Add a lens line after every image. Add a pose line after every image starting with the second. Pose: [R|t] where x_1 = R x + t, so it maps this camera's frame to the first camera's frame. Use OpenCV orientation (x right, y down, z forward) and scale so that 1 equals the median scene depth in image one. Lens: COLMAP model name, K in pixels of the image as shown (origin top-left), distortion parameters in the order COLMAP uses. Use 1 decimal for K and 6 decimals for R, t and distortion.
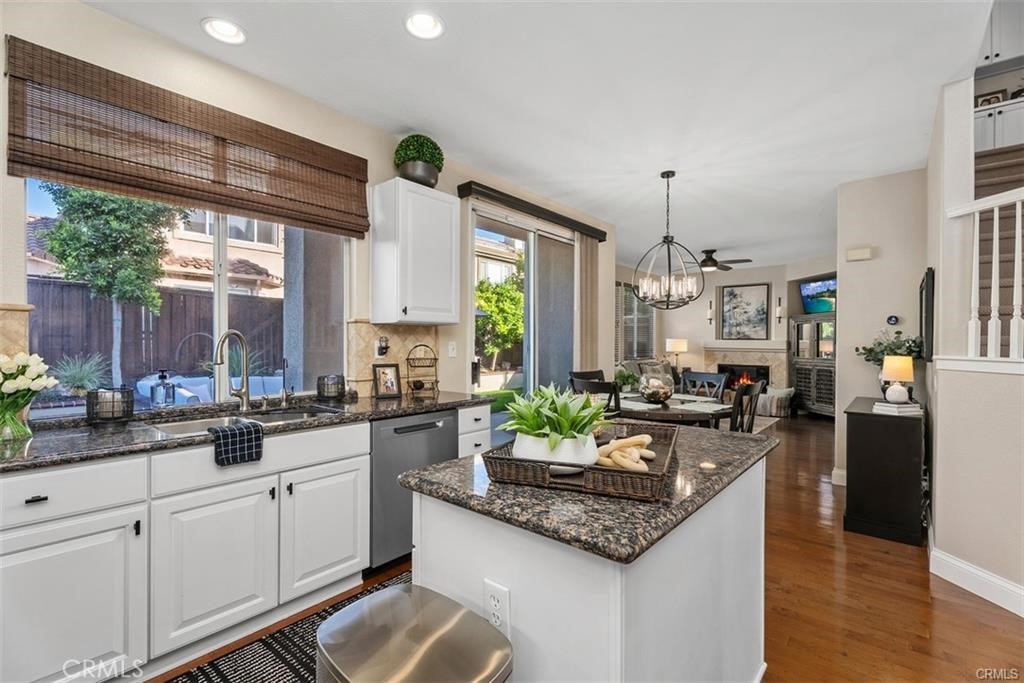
lens RADIAL K [[461.1, 0, 505.0], [0, 461.1, 341.5], [0, 0, 1]] dist [0.005522, 0.000783]
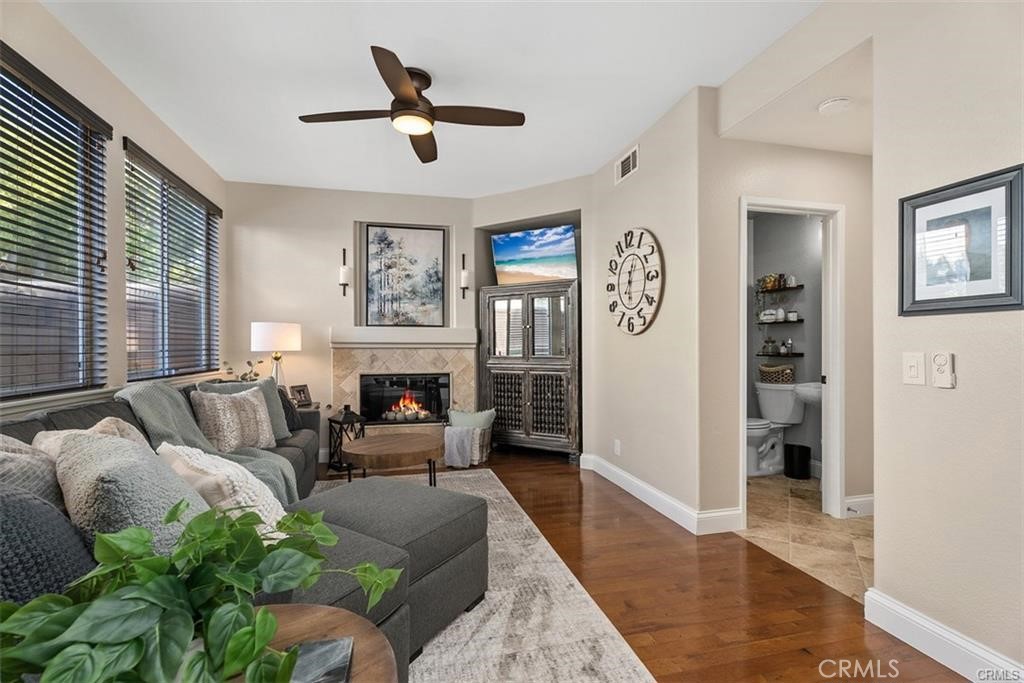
lens RADIAL K [[461.1, 0, 509.8], [0, 461.1, 344.2], [0, 0, 1]] dist [0.005522, 0.000783]
pose [[0.578753, -0.009793, 0.815444, 0.148396], [0.007177, 0.999950, 0.006915, 0.013745], [-0.815471, 0.001850, 0.578795, 0.593070]]
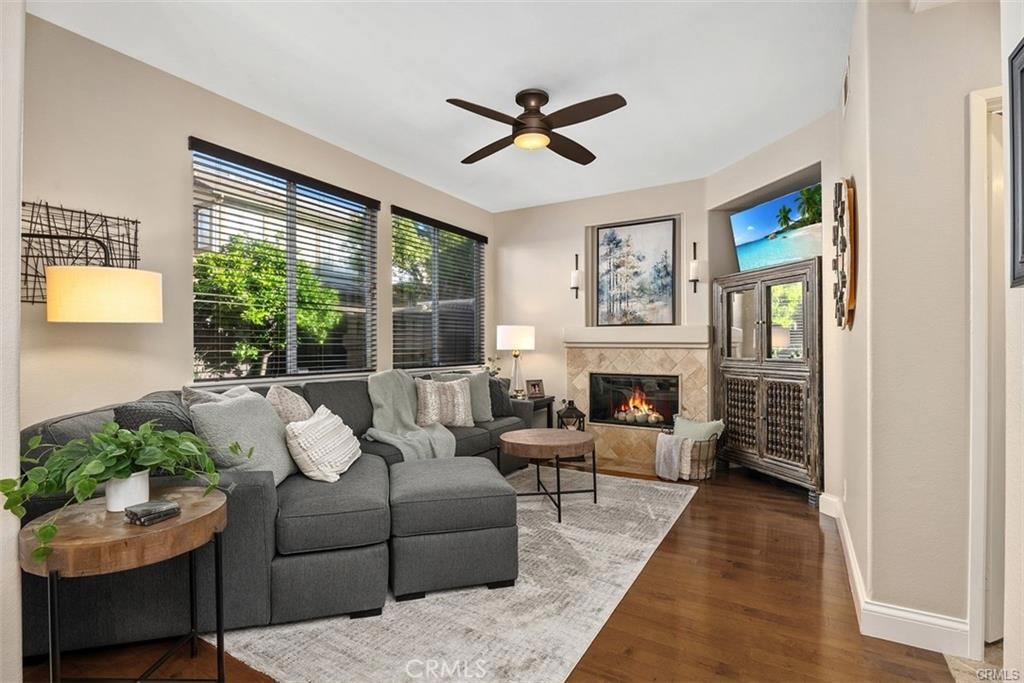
lens RADIAL K [[484.2, 0, 513.9], [0, 484.2, 345.2], [0, 0, 1]] dist [-0.004966, 0.000120]
pose [[0.983787, -0.010659, 0.179025, 0.286418], [0.010082, 0.999941, 0.004134, 0.014455], [-0.179059, -0.002262, 0.983836, 0.485608]]
